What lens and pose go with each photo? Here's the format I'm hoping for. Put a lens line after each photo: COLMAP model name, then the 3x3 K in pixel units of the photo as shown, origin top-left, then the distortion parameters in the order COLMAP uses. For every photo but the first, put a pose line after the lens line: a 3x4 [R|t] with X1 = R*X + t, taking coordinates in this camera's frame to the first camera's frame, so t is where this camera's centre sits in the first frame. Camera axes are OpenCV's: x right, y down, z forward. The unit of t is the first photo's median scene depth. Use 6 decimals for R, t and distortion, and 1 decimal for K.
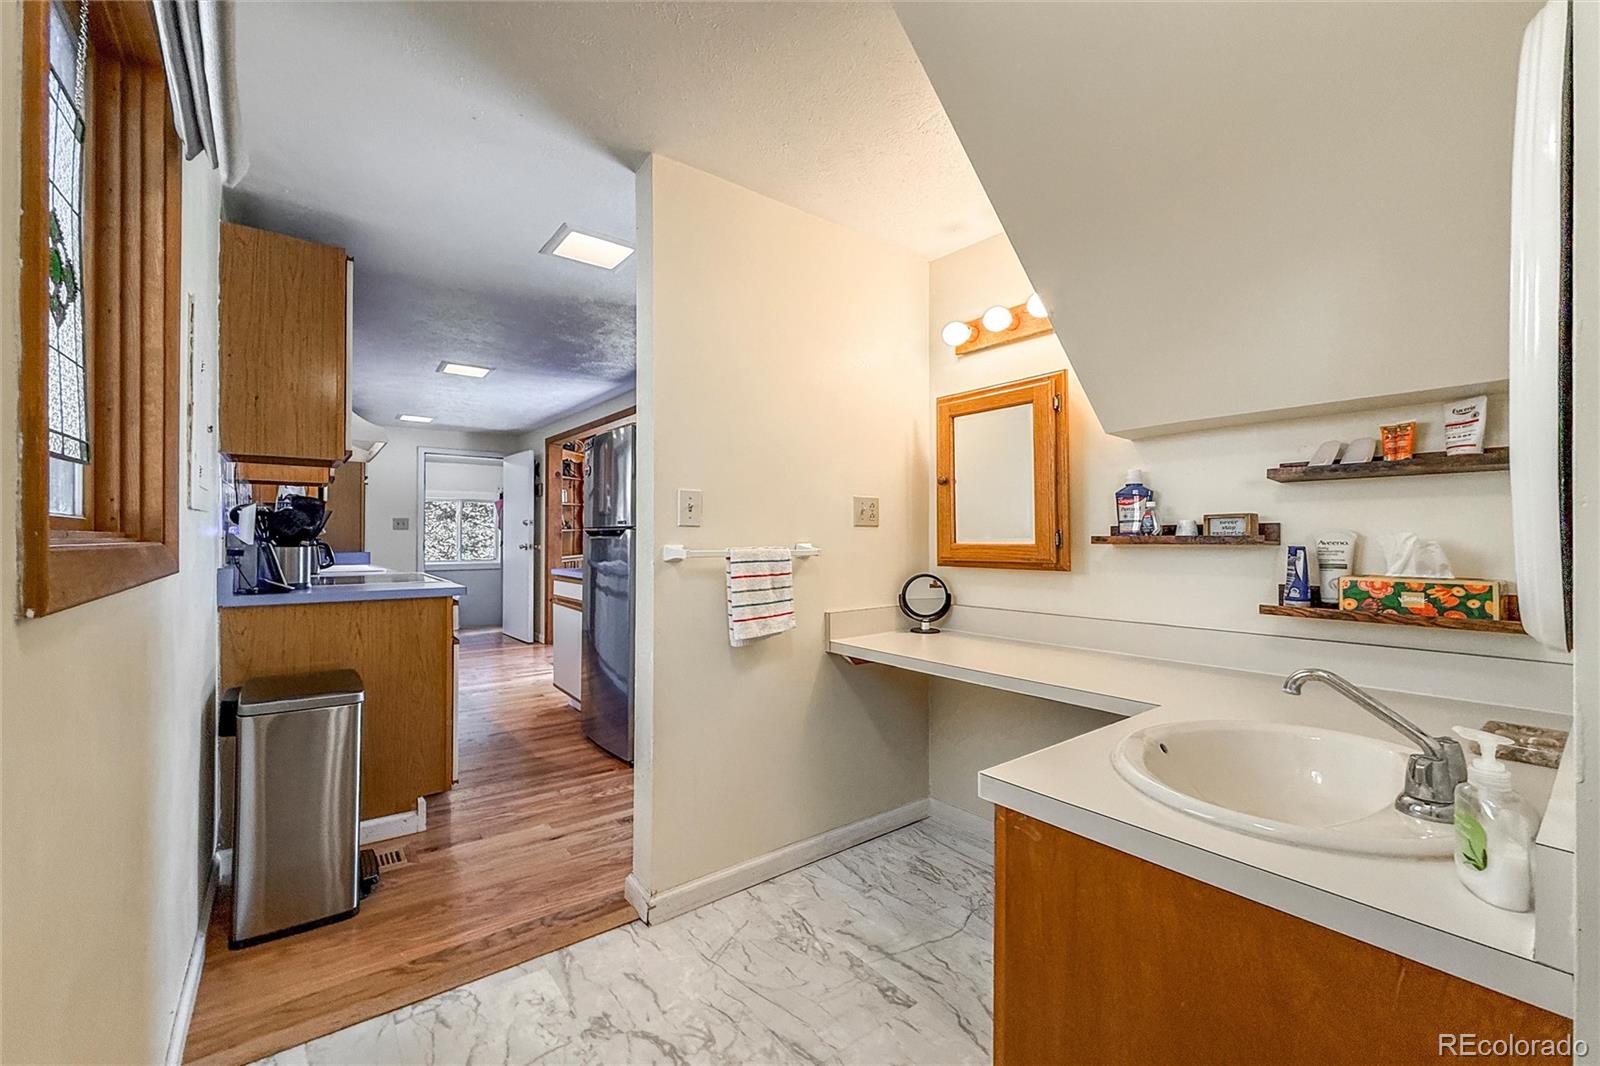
lens RADIAL K [[654.1, 0, 809.5], [0, 654.1, 538.1], [0, 0, 1]] dist [0.005028, -0.000757]
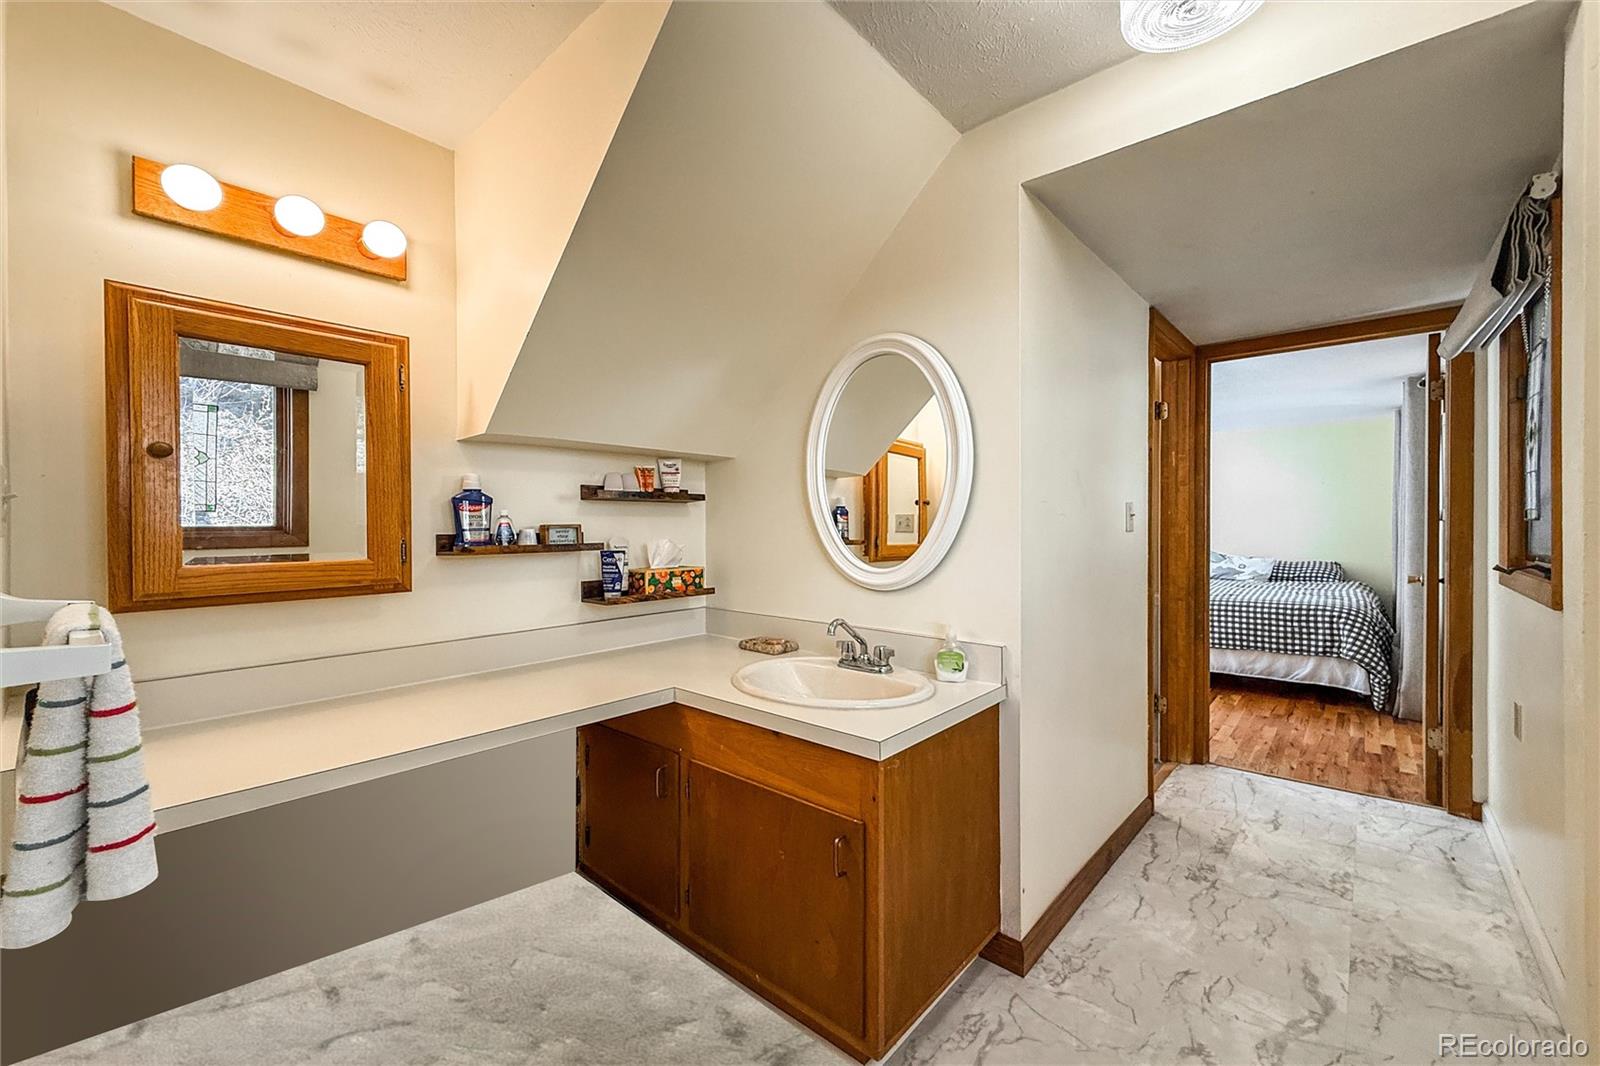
lens RADIAL K [[631.3, 0, 794.5], [0, 631.3, 528.8], [0, 0, 1]] dist [-0.001687, 0.001567]
pose [[-0.175884, -0.005010, 0.984398, -0.600846], [0.002177, 0.999983, 0.005478, -0.039717], [-0.984409, 0.003107, -0.175870, 0.915830]]
